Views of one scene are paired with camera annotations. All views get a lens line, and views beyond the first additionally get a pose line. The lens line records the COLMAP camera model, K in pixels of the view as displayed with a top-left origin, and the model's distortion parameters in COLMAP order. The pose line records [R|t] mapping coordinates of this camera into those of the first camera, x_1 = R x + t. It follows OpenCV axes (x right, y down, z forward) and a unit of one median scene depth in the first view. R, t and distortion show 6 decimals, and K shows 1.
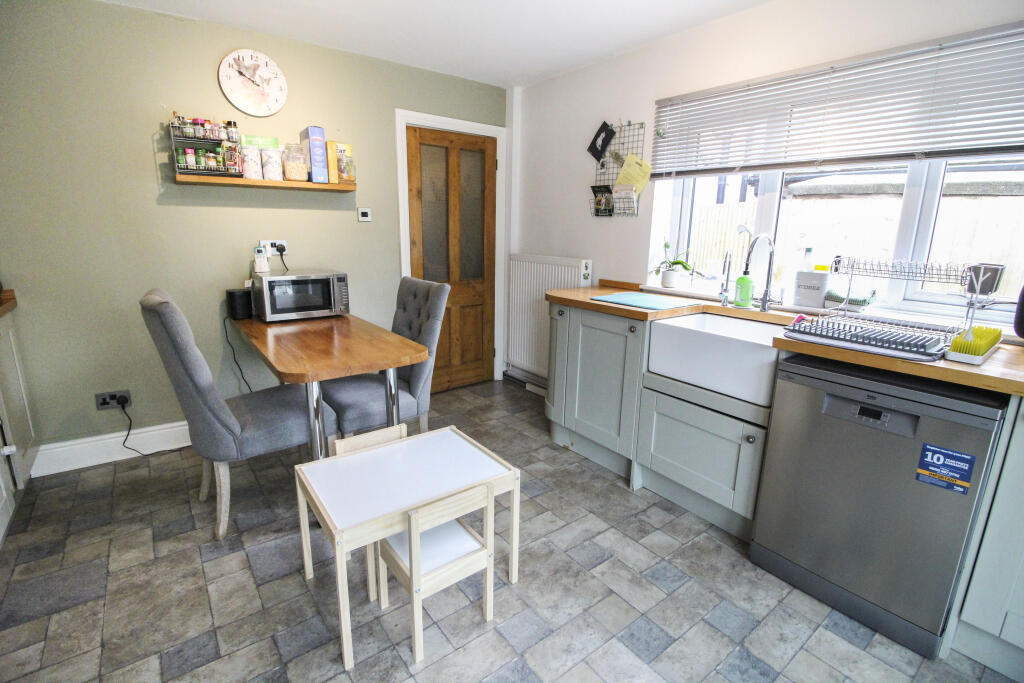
lens RADIAL K [[481.1, 0, 514.1], [0, 481.1, 340.8], [0, 0, 1]] dist [-0.005524, -0.002071]
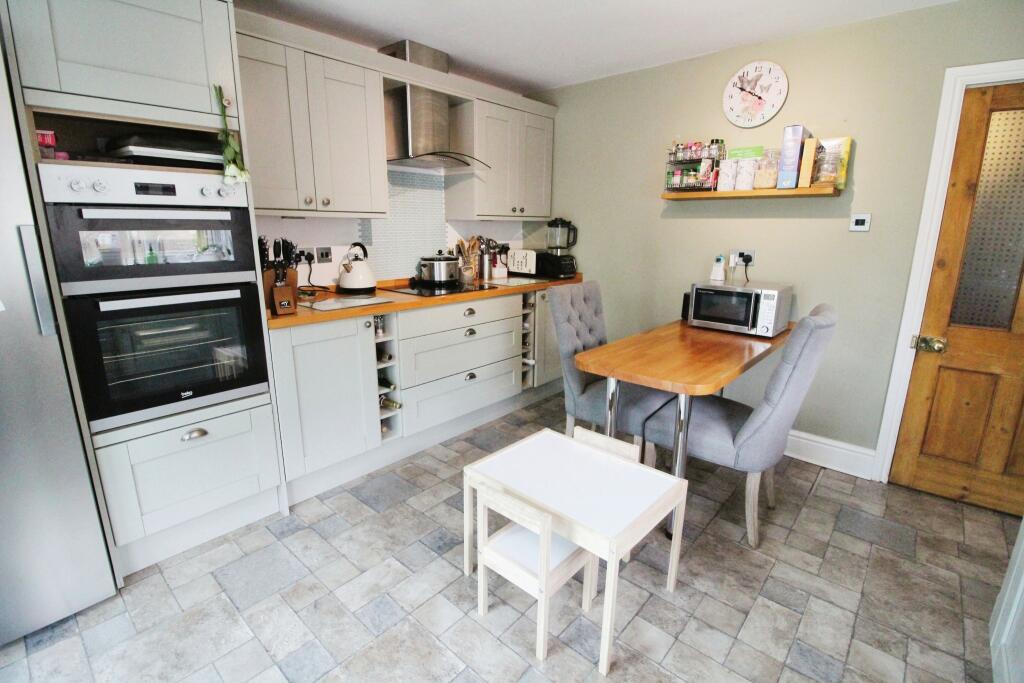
lens RADIAL K [[481.1, 0, 513.2], [0, 481.1, 339.0], [0, 0, 1]] dist [-0.005524, -0.002071]
pose [[0.192413, 0.214582, -0.957565, 0.439669], [-0.232492, 0.957986, 0.167959, -0.098594], [0.953375, 0.190309, 0.234218, 0.383844]]
